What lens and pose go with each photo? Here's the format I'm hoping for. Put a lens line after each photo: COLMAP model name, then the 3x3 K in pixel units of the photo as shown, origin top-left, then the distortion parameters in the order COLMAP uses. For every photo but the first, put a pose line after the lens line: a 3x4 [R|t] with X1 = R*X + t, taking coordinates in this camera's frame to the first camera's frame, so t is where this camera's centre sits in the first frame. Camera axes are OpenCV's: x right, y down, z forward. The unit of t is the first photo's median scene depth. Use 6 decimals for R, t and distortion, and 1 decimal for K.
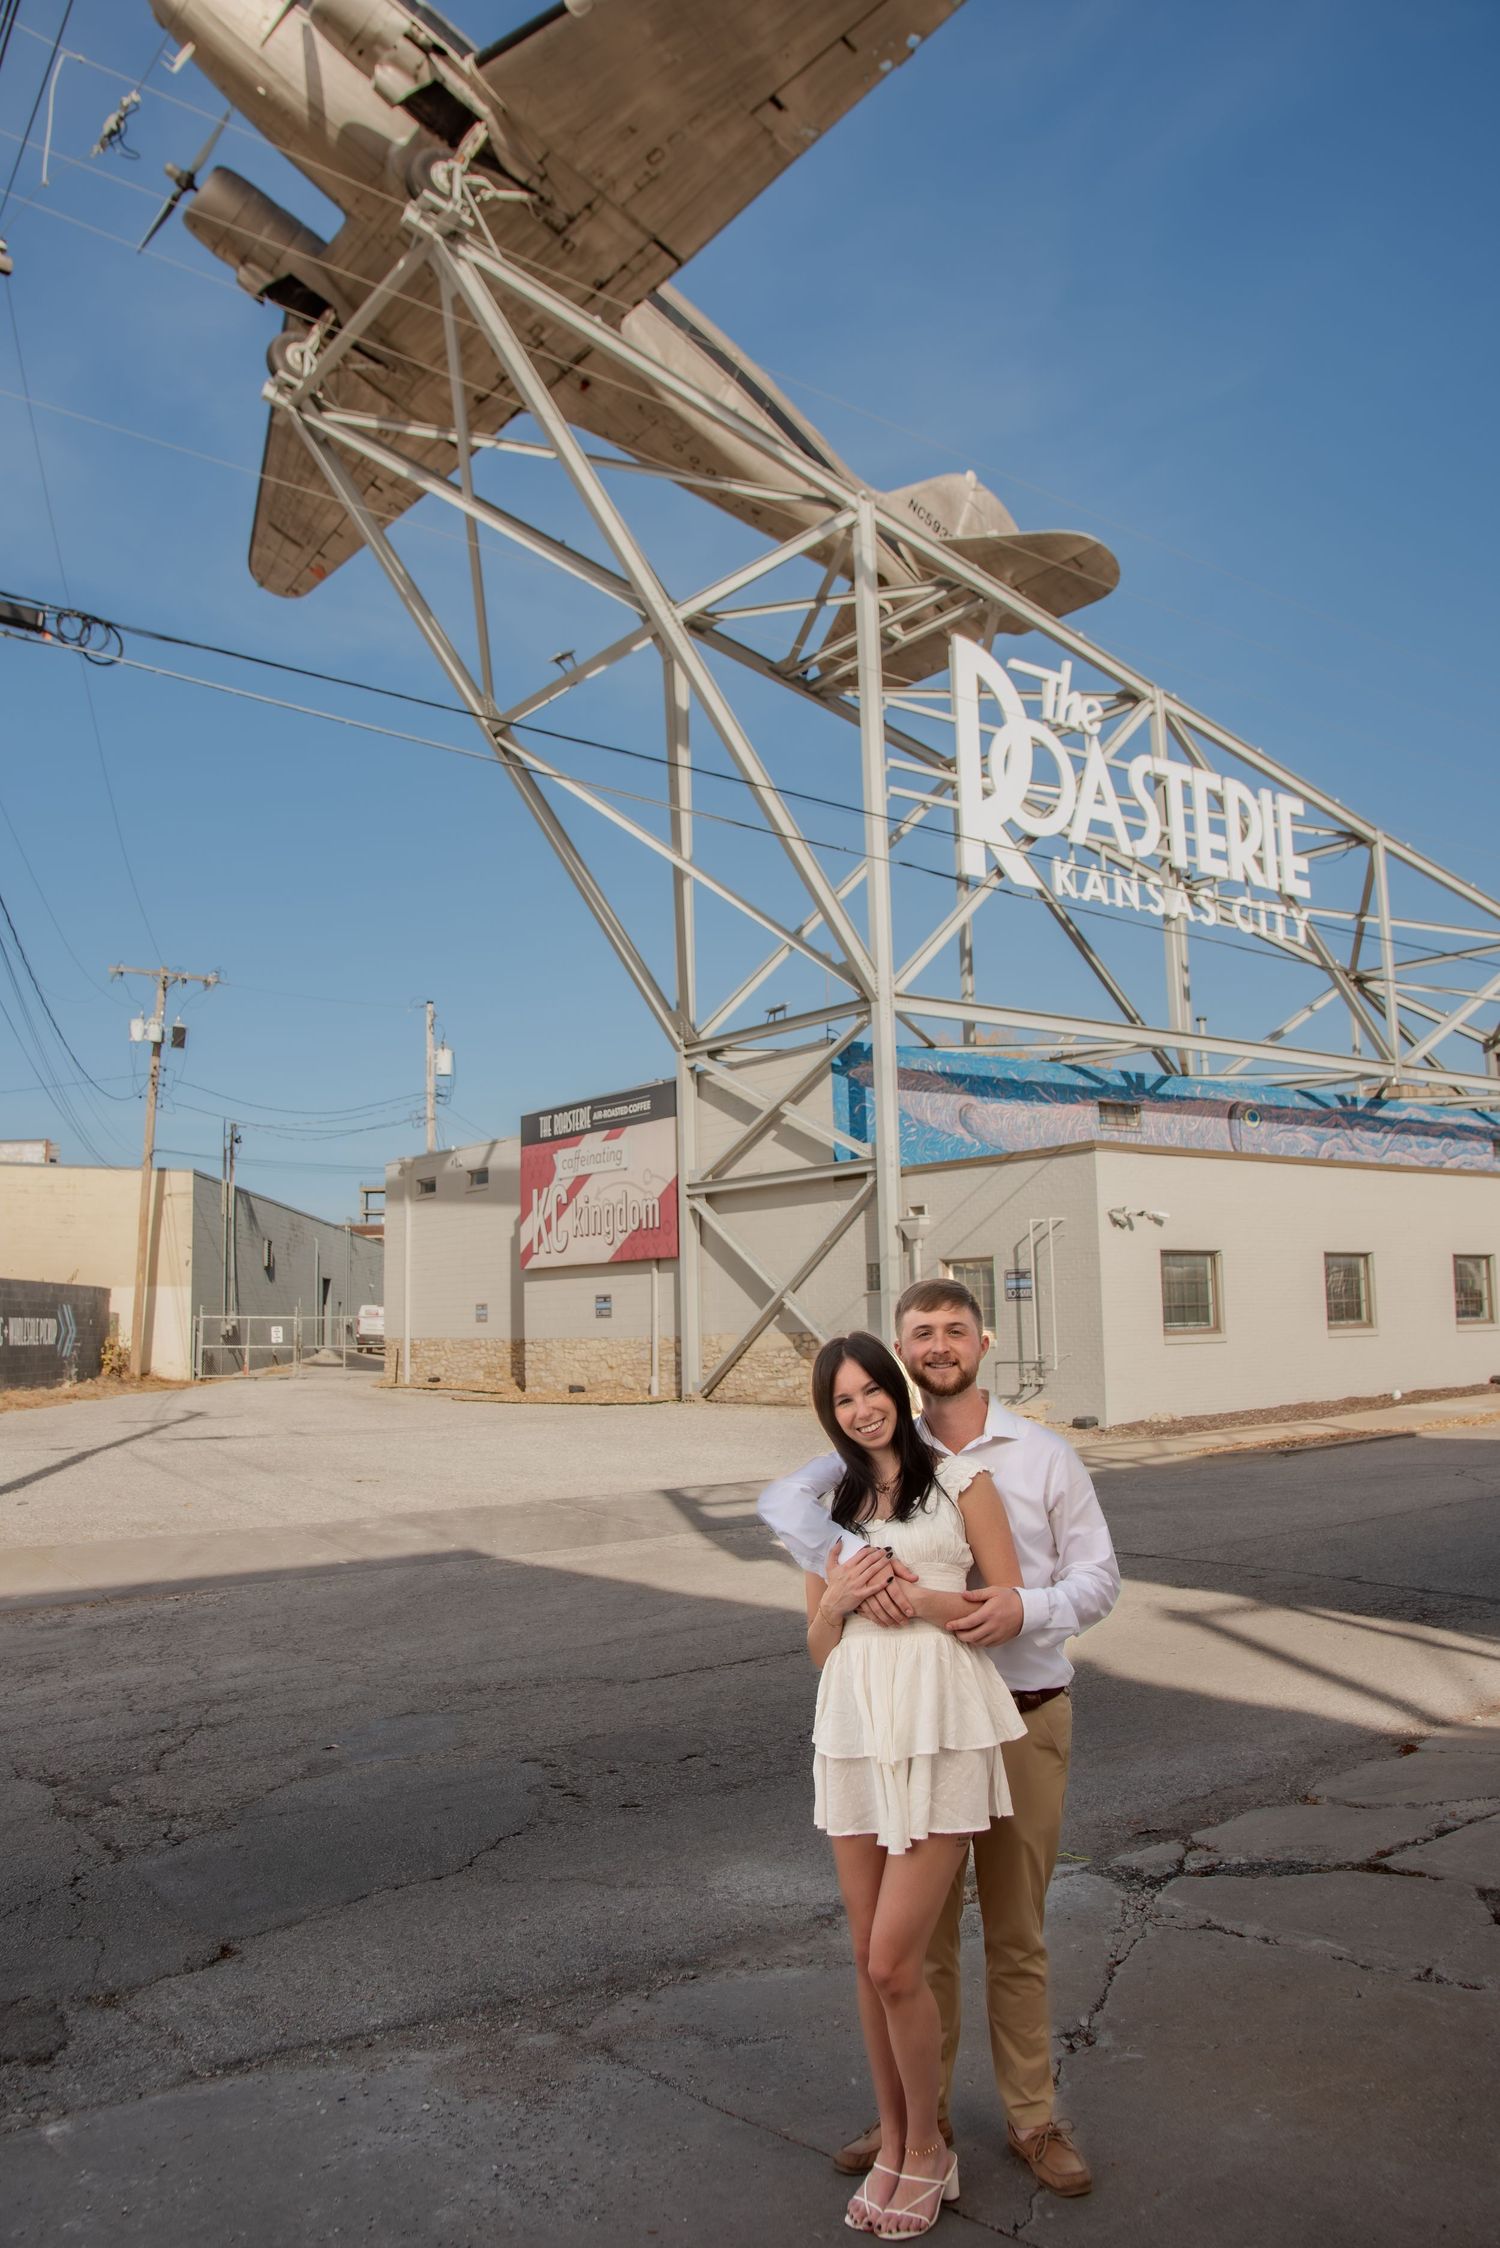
lens RADIAL K [[1603.0, 0, 750.0], [0, 1603.0, 1124.0], [0, 0, 1]] dist [-0.118561, 0.081124]
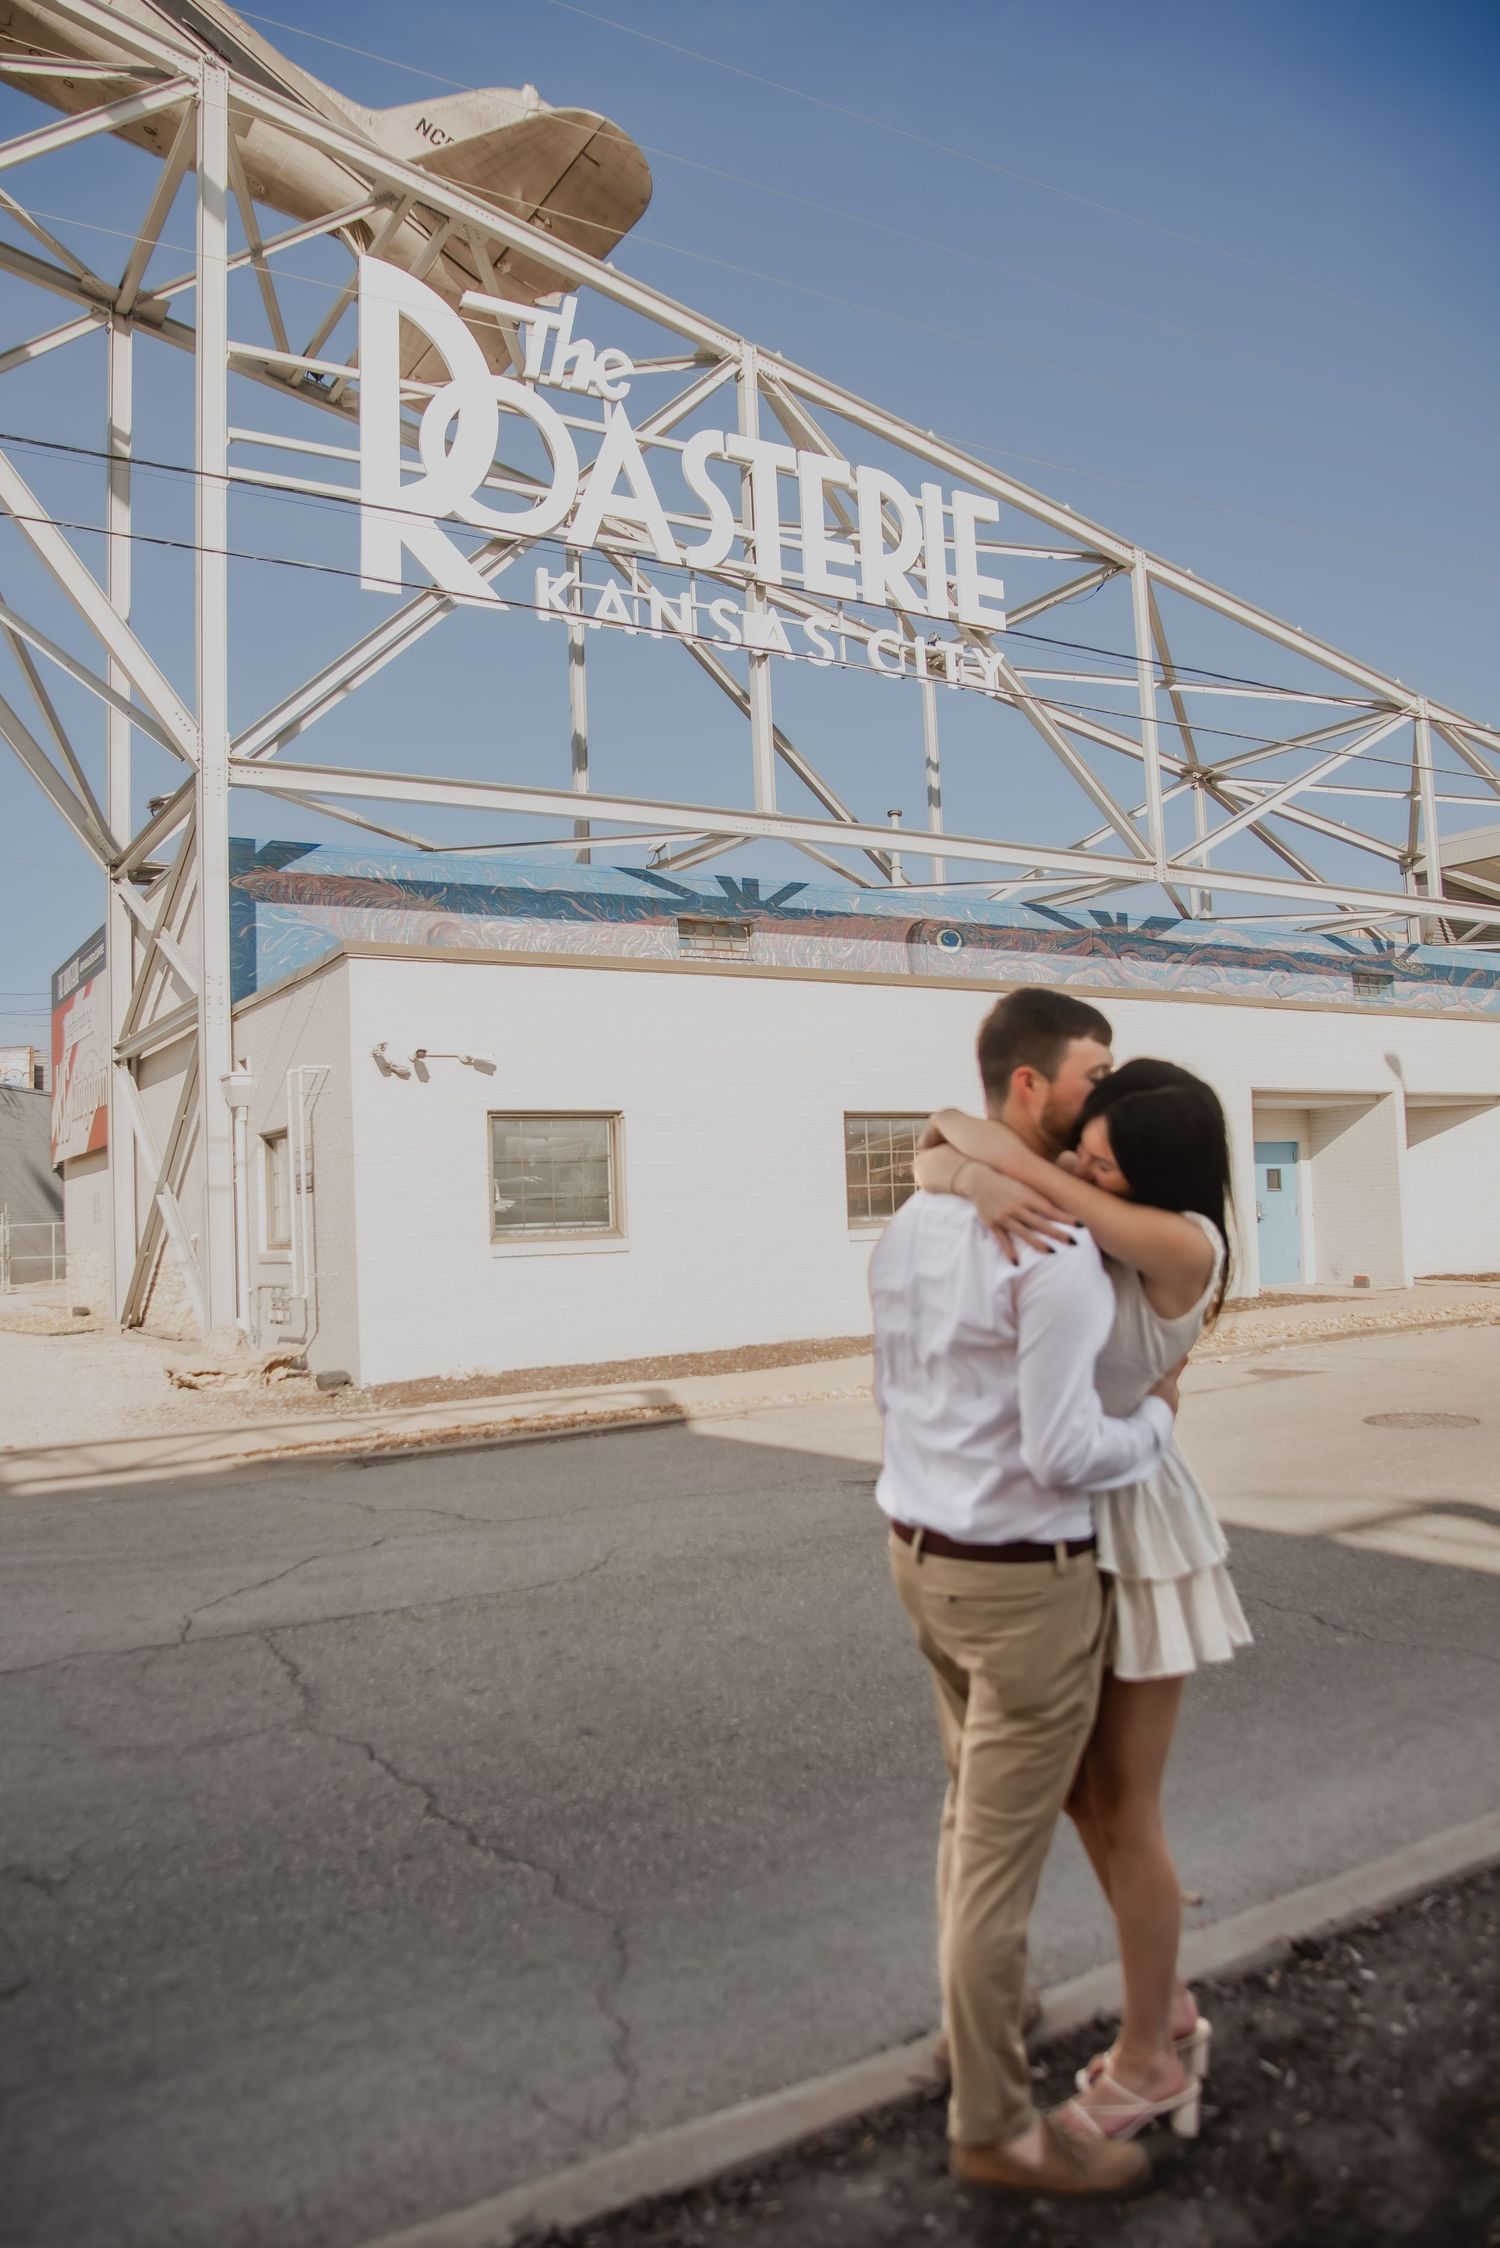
lens RADIAL K [[1606.4, 0, 771.6], [0, 1606.4, 1152.2], [0, 0, 1]] dist [-0.129230, 0.063839]
pose [[0.997072, -0.027845, -0.071215, 0.309964], [0.033061, 0.996773, 0.073150, 0.040116], [0.068949, -0.075290, 0.994775, 0.266186]]
